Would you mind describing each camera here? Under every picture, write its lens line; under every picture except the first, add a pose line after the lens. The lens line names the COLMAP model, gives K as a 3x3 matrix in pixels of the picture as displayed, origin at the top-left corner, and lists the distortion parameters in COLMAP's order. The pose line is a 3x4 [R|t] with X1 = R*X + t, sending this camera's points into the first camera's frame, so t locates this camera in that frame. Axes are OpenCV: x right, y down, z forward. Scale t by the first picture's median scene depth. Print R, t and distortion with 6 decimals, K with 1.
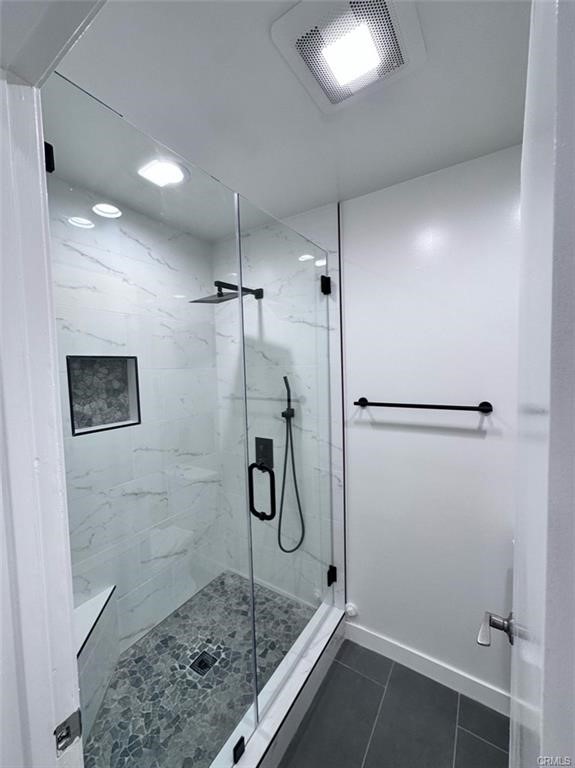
lens RADIAL K [[306.4, 0, 287.5], [0, 306.4, 384.0], [0, 0, 1]] dist [-0.002339, 0.000469]
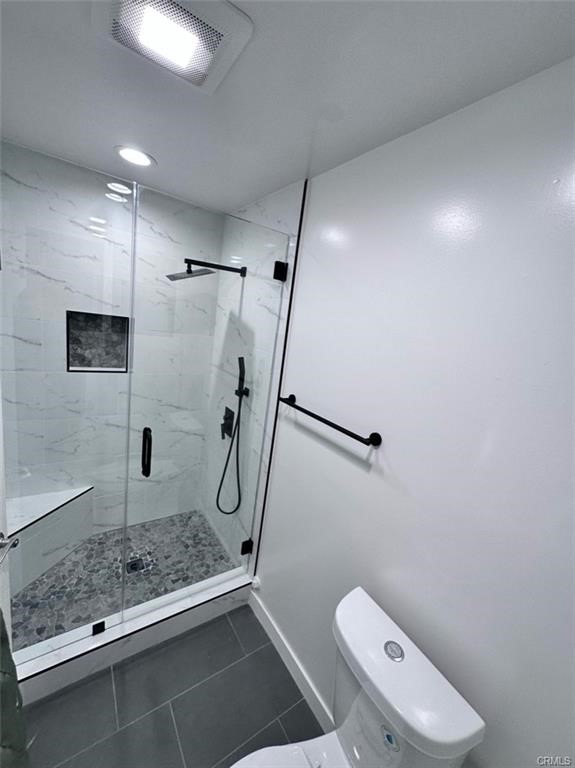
lens RADIAL K [[306.4, 0, 287.5], [0, 306.4, 384.0], [0, 0, 1]] dist [-0.002339, 0.000469]
pose [[0.911242, 0.222372, -0.346683, 0.547046], [-0.181042, 0.972306, 0.147802, -0.125445], [0.369949, -0.071919, 0.926264, 0.097250]]
